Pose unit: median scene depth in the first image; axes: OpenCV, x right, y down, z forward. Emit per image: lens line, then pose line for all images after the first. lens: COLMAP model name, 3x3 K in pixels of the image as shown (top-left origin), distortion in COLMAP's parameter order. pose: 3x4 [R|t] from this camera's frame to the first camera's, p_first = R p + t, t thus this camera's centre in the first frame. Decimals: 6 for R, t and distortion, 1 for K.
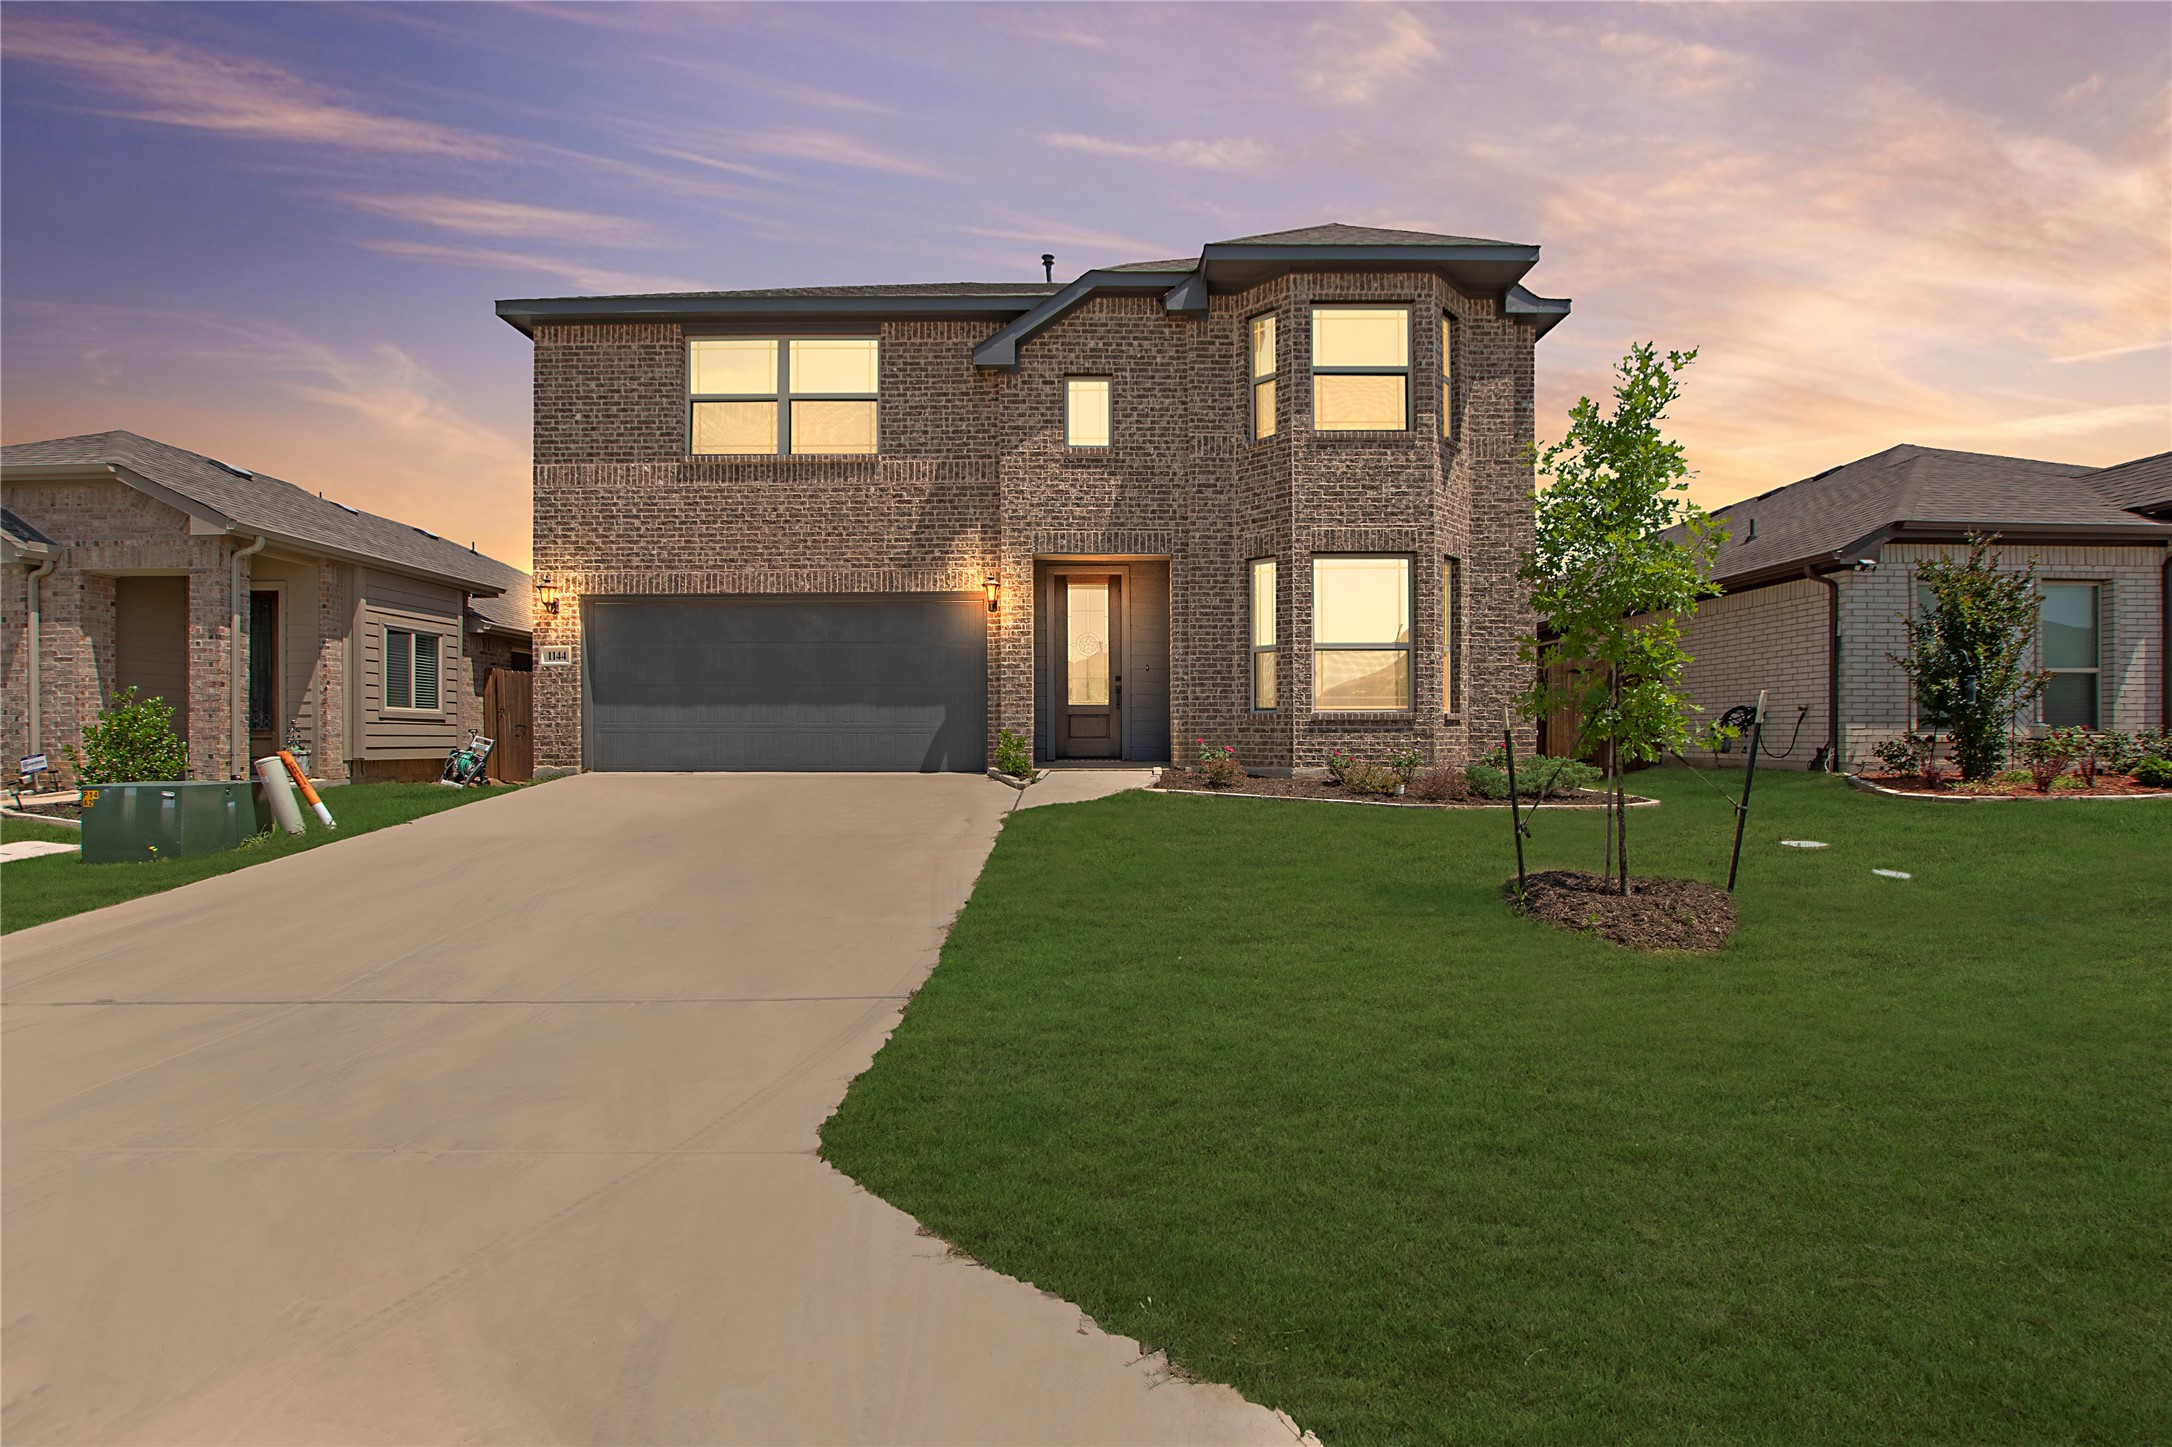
lens RADIAL K [[976.7, 0, 1082.5], [0, 976.7, 741.9], [0, 0, 1]] dist [-0.028487, 0.000200]
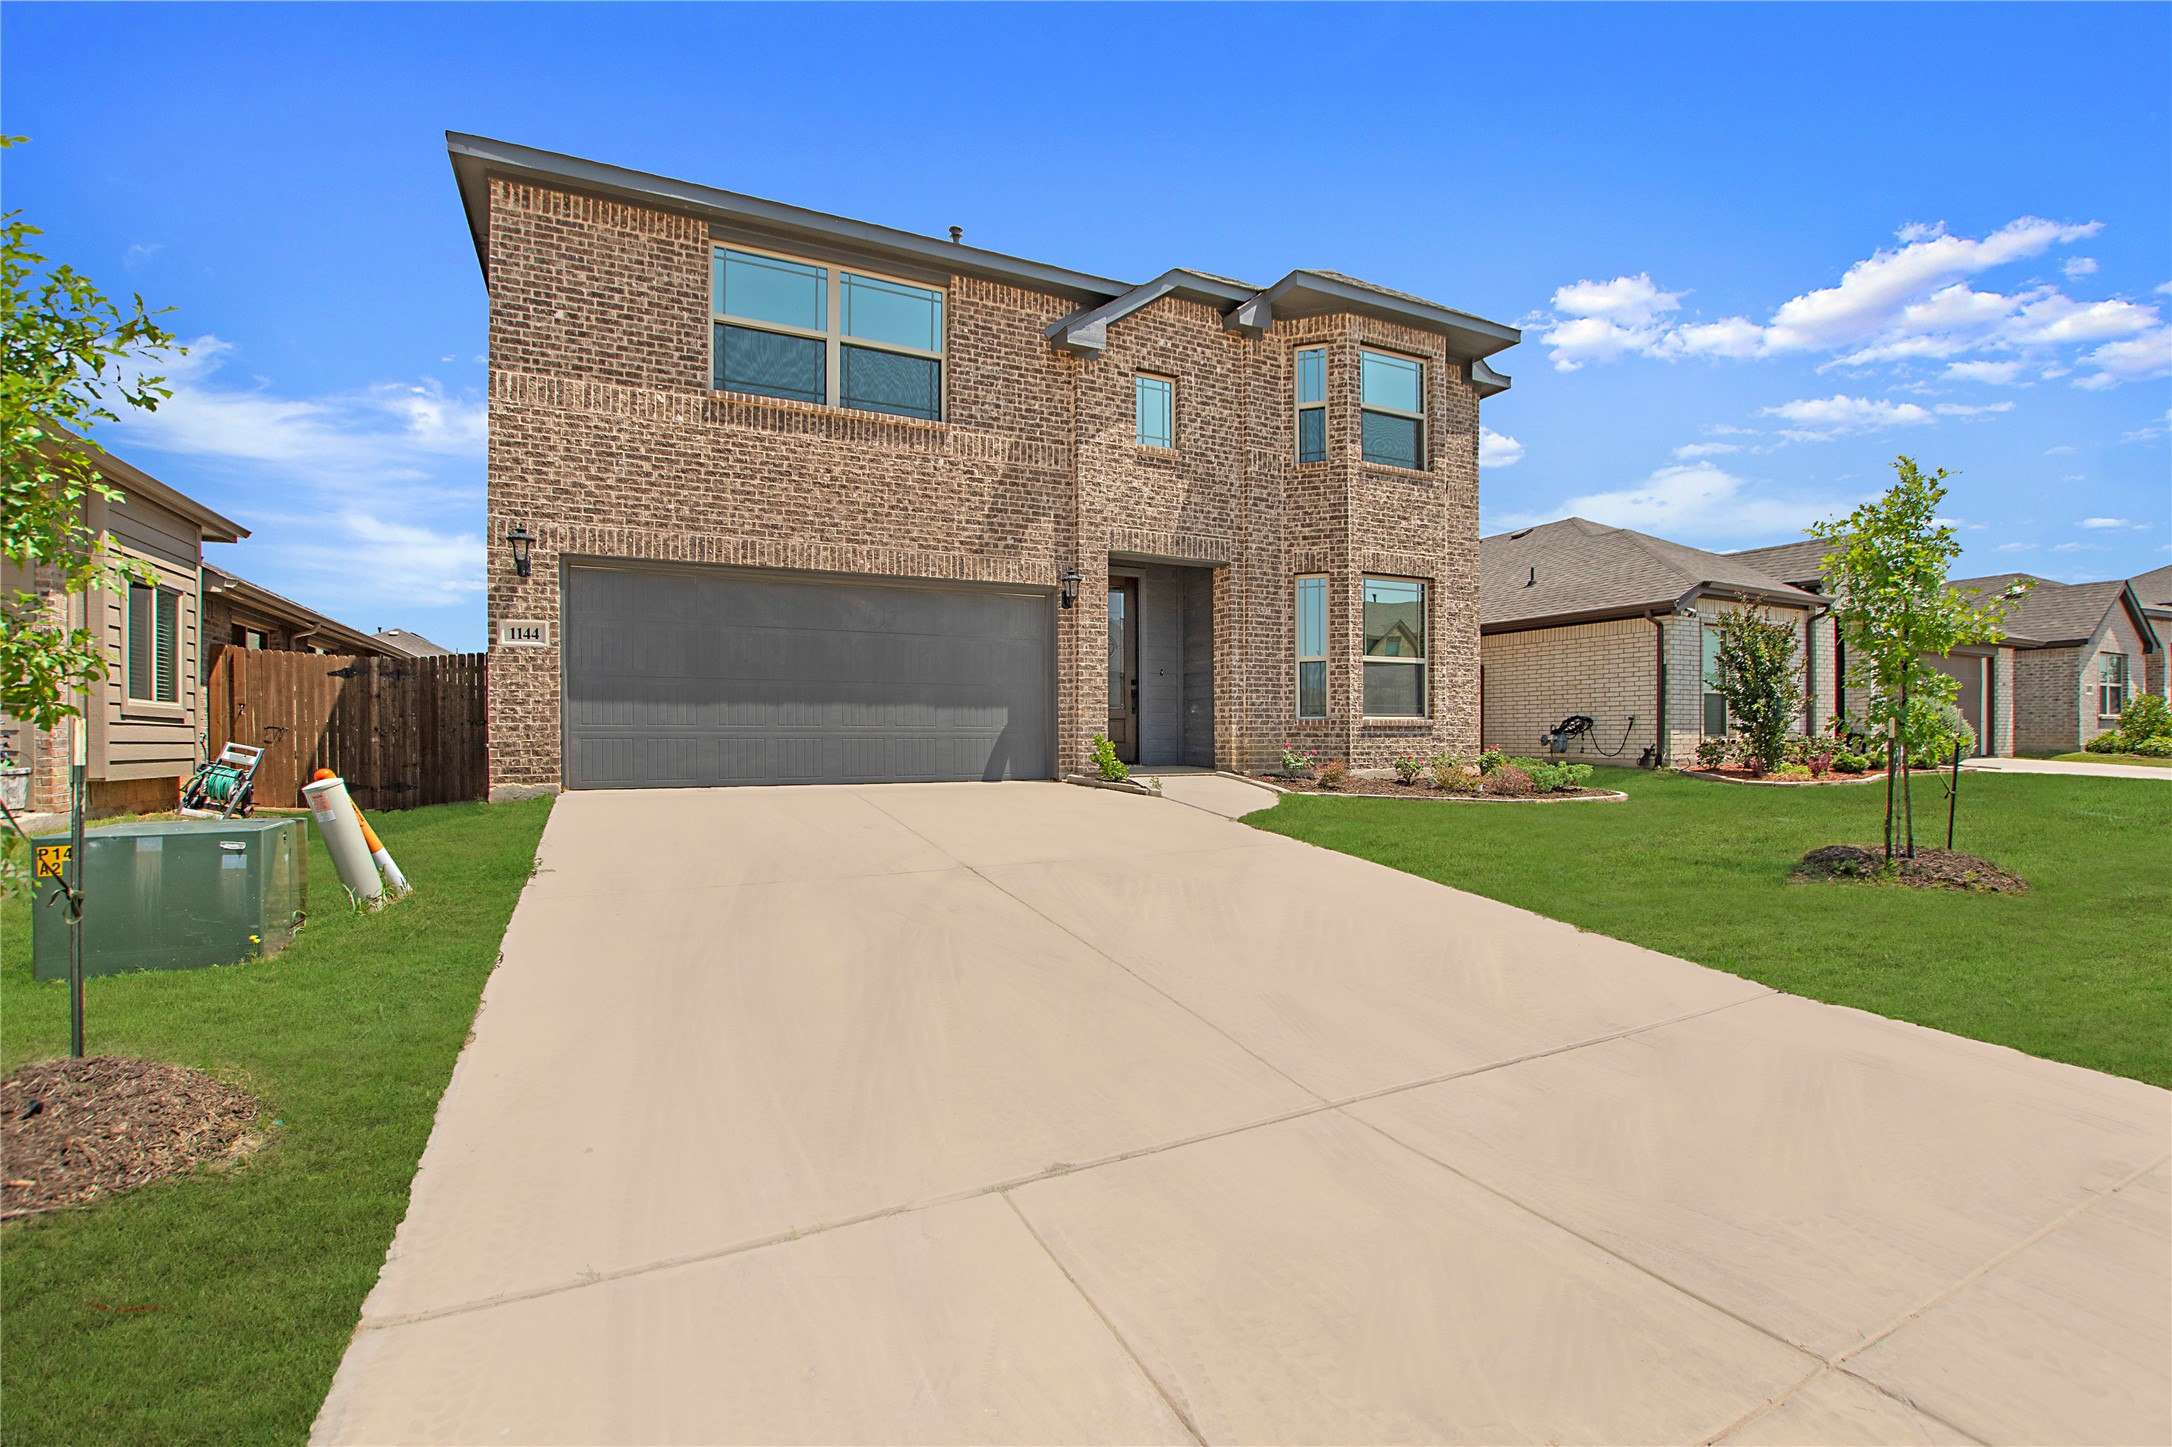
lens RADIAL K [[976.7, 0, 1082.5], [0, 976.7, 741.9], [0, 0, 1]] dist [-0.028487, 0.000200]
pose [[0.893180, -0.003203, 0.449687, -0.499020], [0.004408, 0.999989, -0.001632, -0.003808], [-0.449677, 0.003440, 0.893185, 0.156774]]
